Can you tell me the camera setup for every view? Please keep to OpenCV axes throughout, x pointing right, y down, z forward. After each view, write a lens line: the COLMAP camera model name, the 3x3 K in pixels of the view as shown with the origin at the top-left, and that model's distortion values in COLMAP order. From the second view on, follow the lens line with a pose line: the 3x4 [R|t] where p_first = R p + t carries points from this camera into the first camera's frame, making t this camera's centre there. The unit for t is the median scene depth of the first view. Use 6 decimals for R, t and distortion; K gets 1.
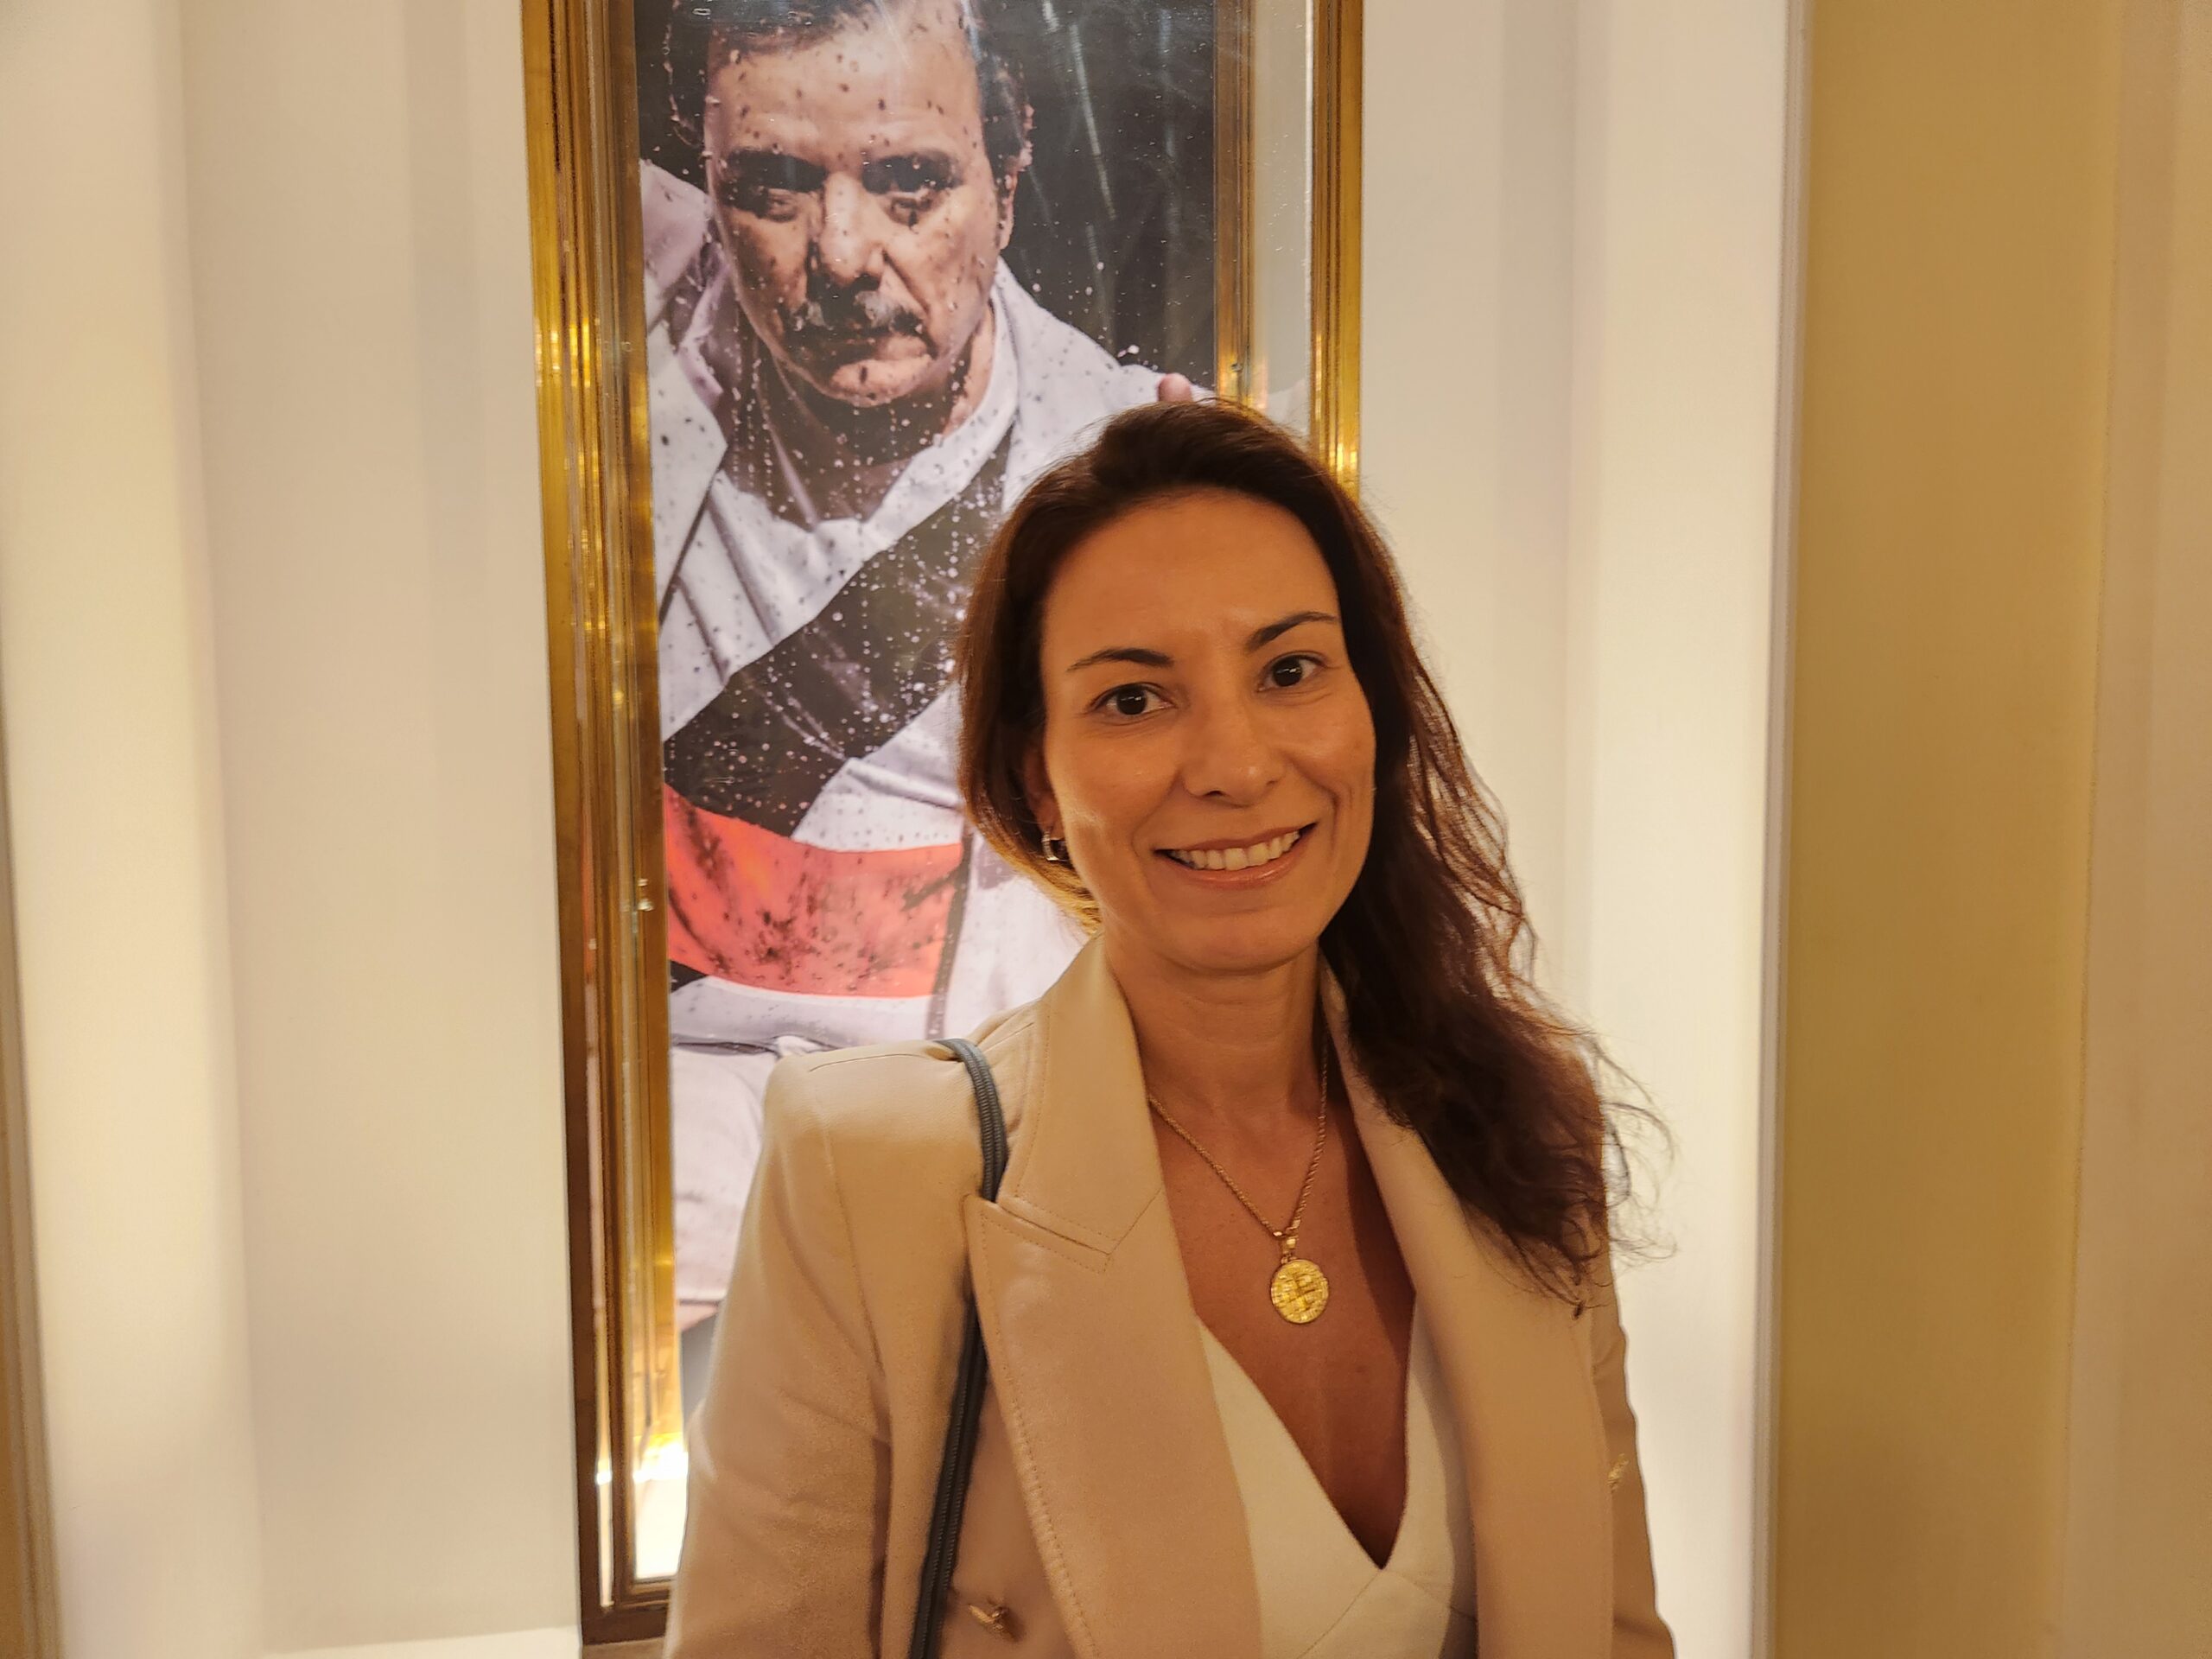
lens RADIAL K [[1501.0, 0, 1114.4], [0, 1501.0, 859.5], [0, 0, 1]] dist [0.067022, -0.057587]
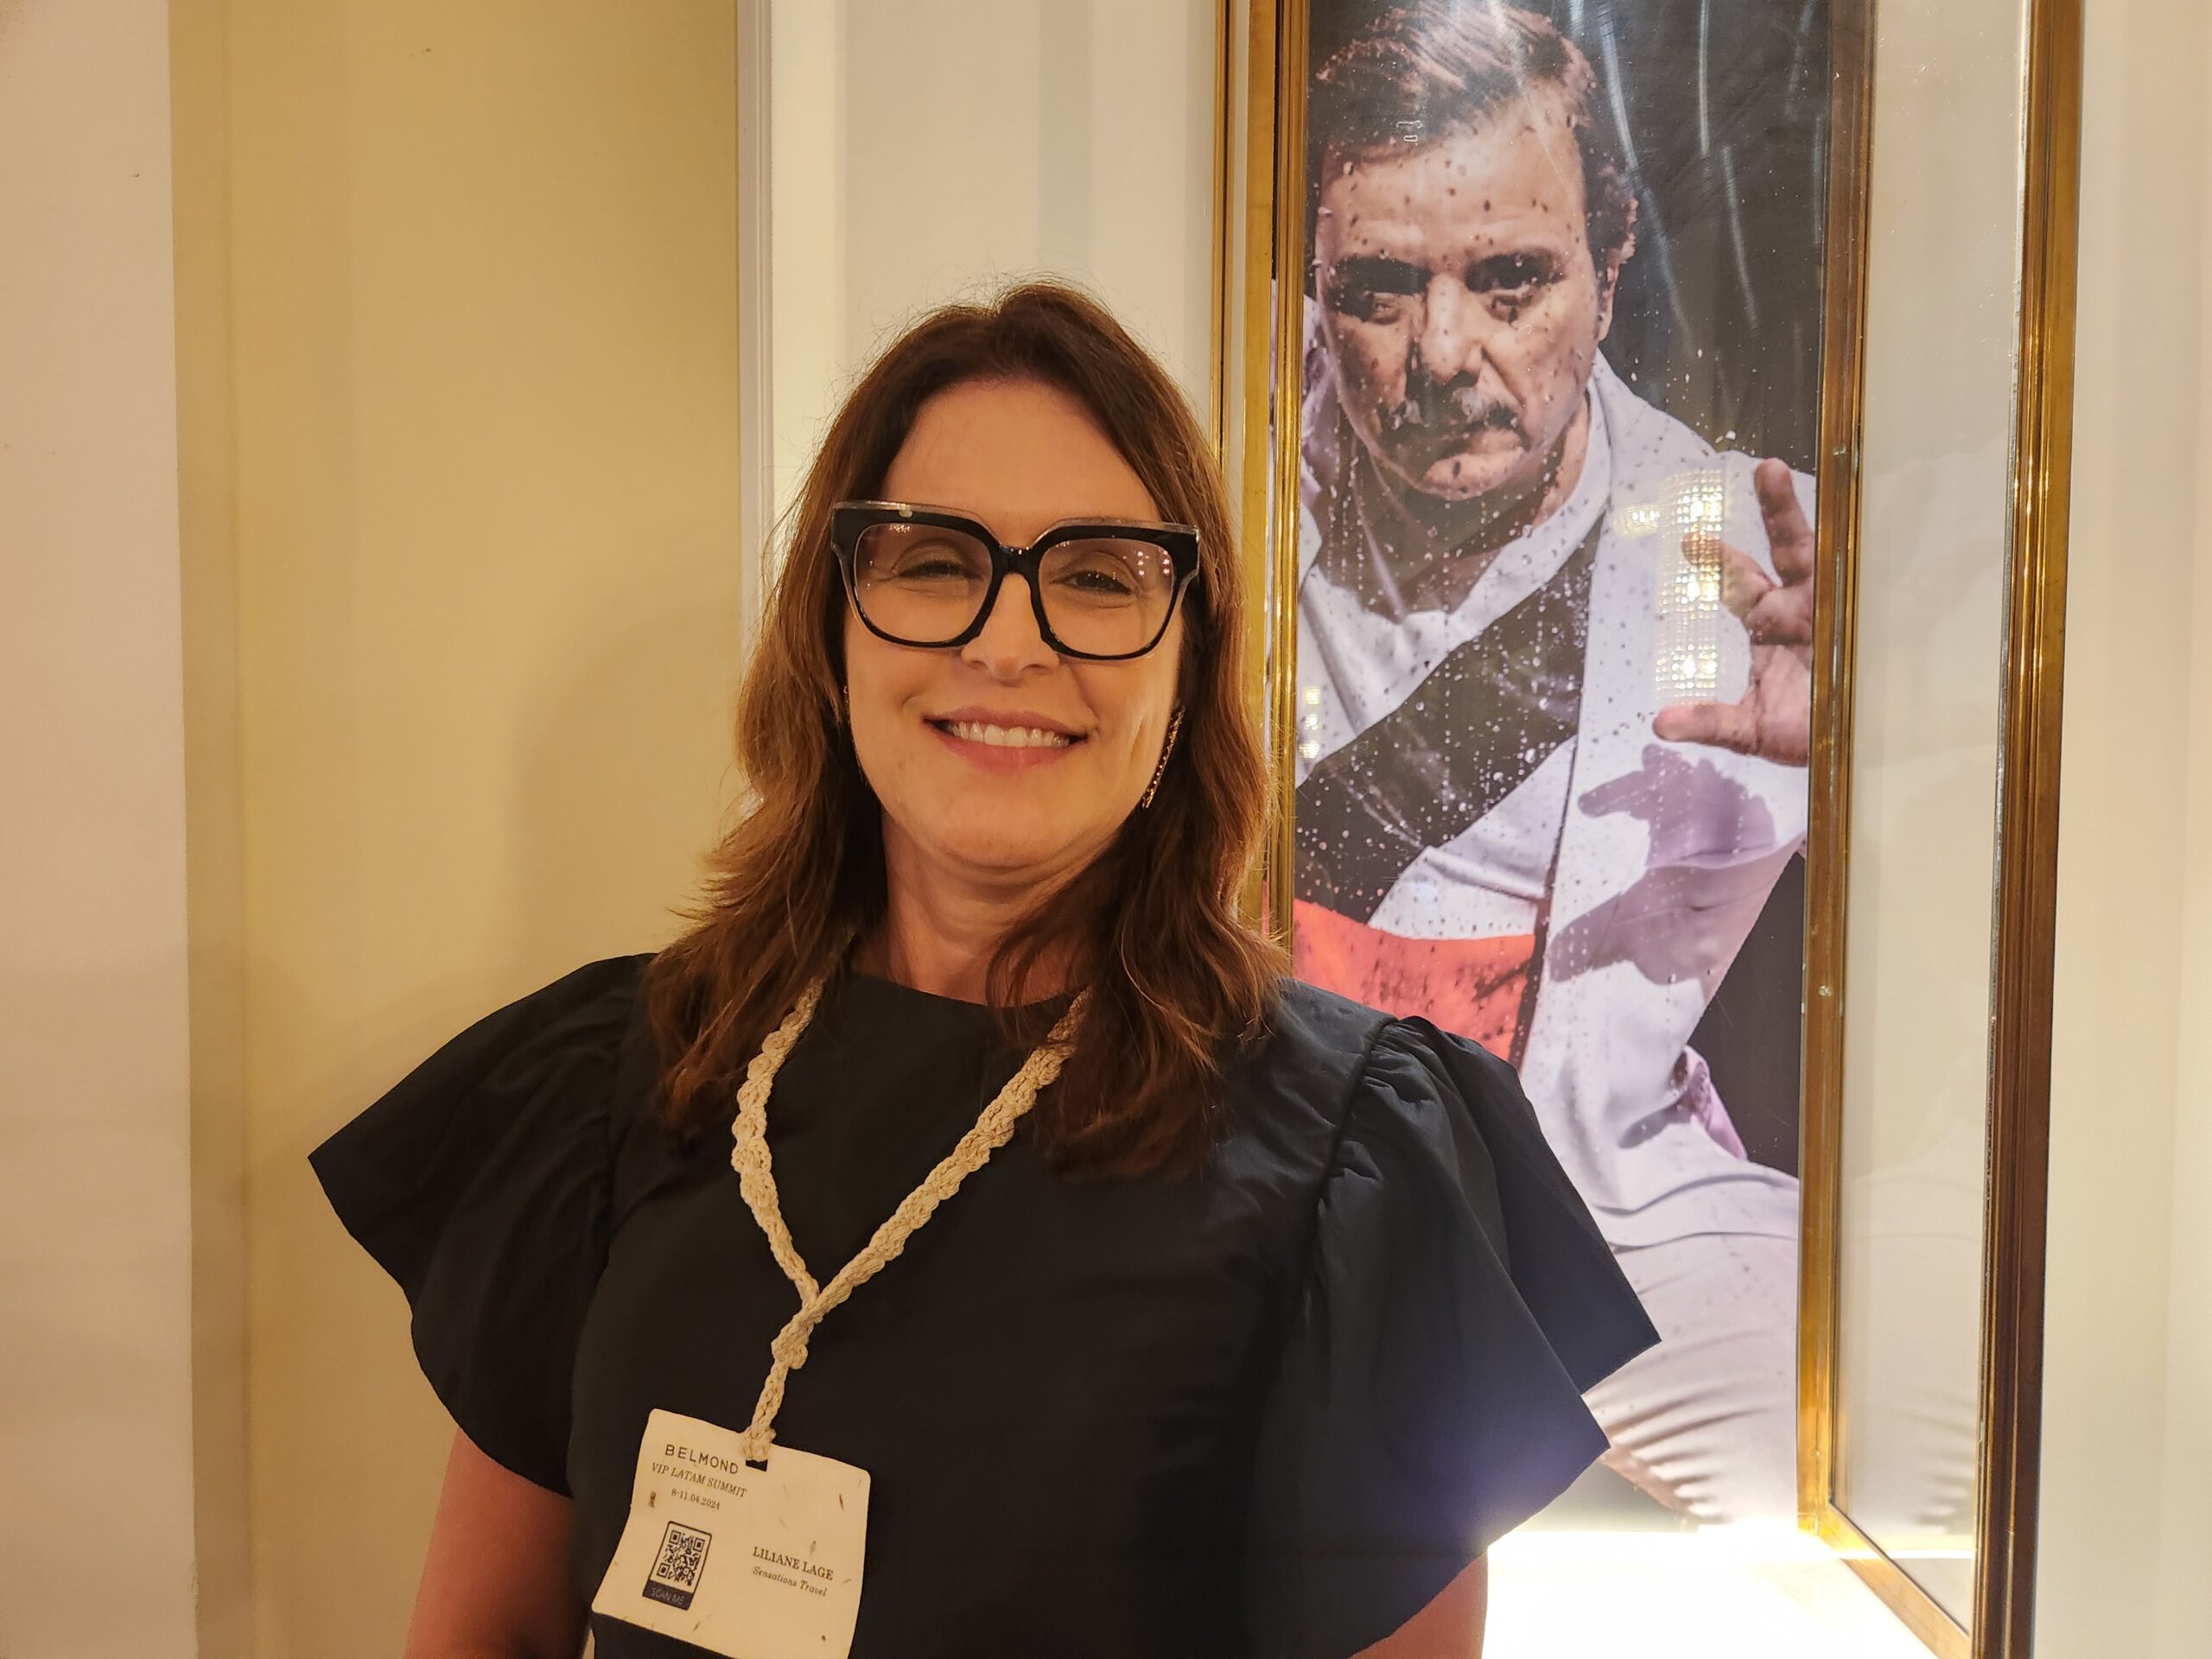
lens RADIAL K [[1501.0, 0, 1107.9], [0, 1501.0, 845.8], [0, 0, 1]] dist [0.067022, -0.057587]
pose [[0.988612, 0.021364, -0.148964, -0.239185], [-0.026587, 0.999096, -0.033161, -0.029314], [0.148120, 0.036743, 0.988287, -0.022623]]
